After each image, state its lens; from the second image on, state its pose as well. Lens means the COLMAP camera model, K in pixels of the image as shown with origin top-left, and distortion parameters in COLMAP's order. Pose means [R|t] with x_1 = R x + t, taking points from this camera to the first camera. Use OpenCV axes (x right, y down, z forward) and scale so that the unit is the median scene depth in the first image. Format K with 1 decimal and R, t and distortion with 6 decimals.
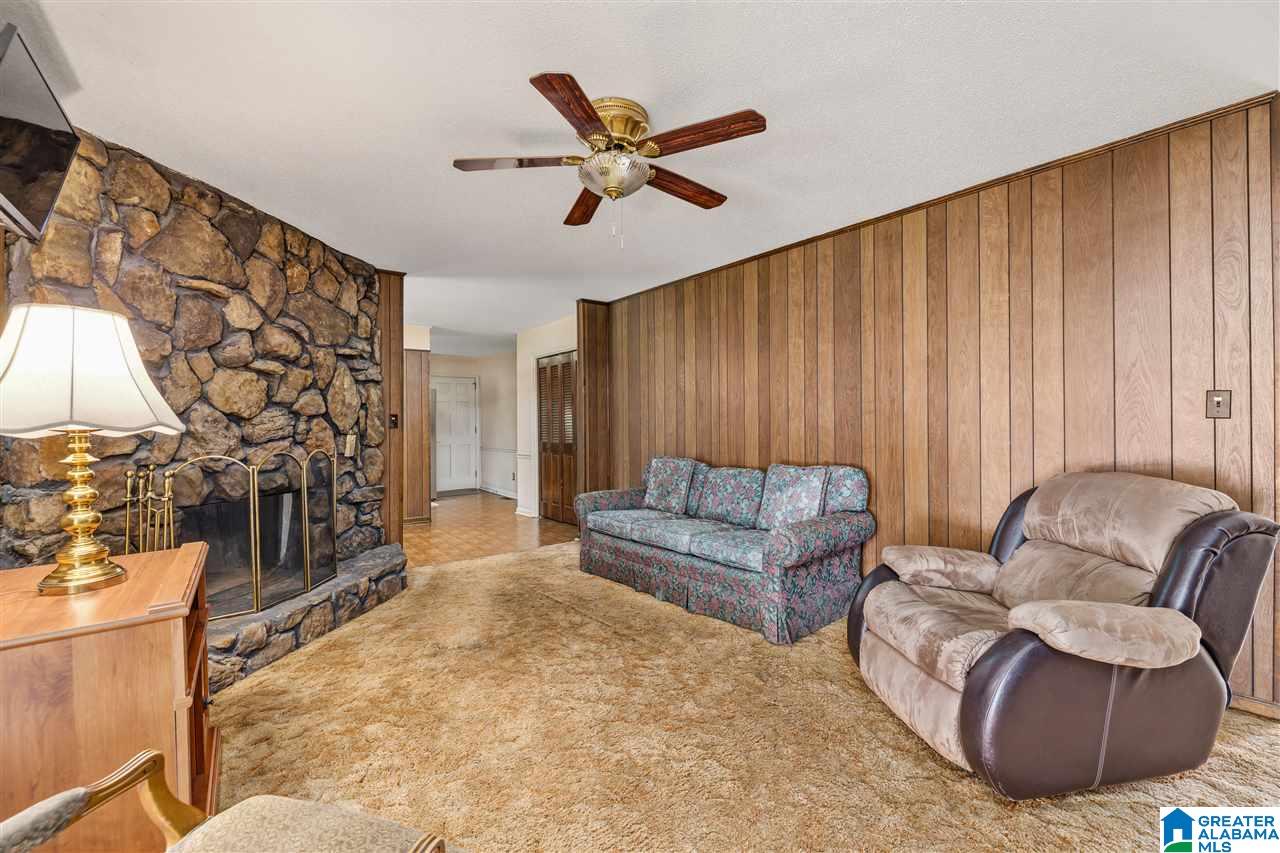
lens RADIAL K [[538.5, 0, 639.1], [0, 538.5, 420.4], [0, 0, 1]] dist [0.003265, 0.000041]
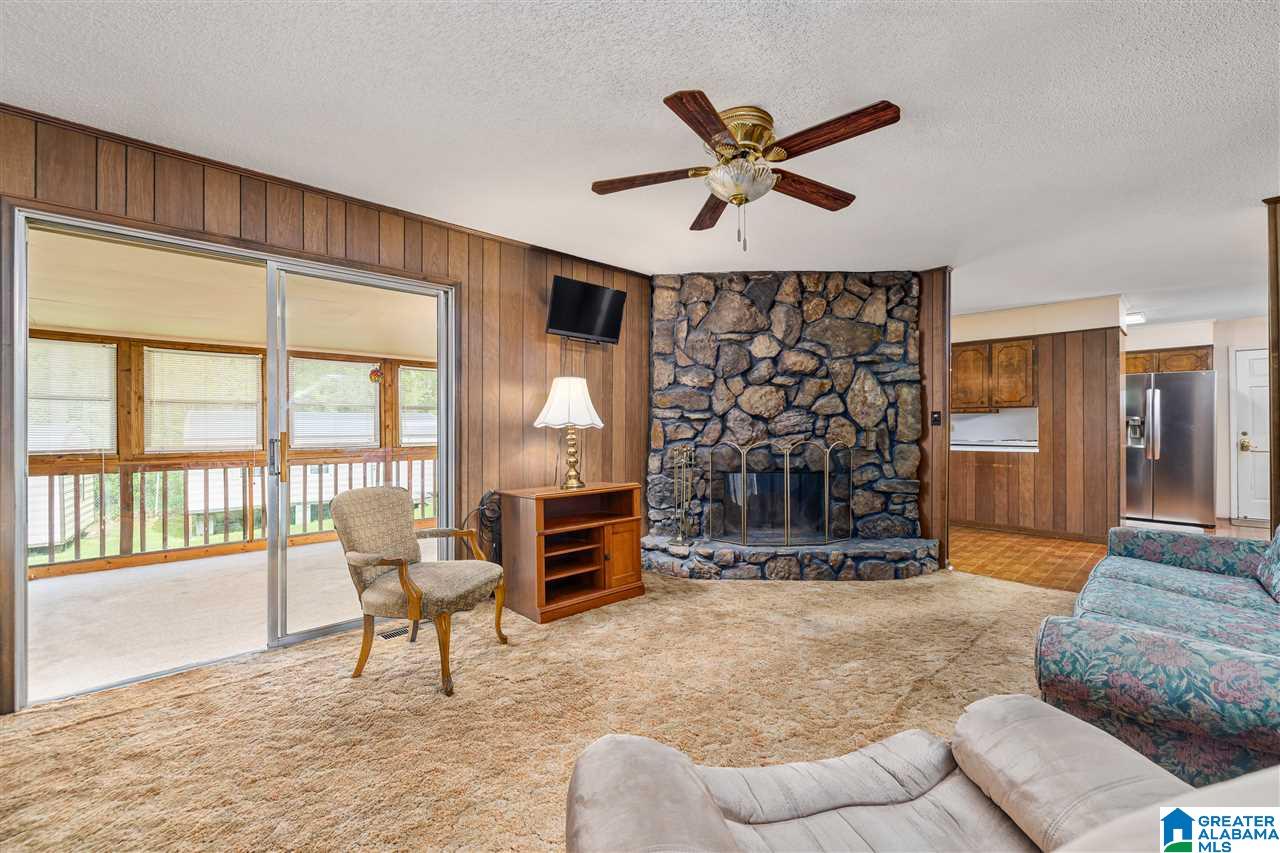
lens RADIAL K [[538.5, 0, 638.0], [0, 538.5, 427.2], [0, 0, 1]] dist [0.003265, 0.000041]
pose [[0.105790, 0.008224, -0.994354, 0.644468], [0.011135, 0.999893, 0.009454, 0.003136], [0.994326, -0.012072, 0.105687, 0.459589]]
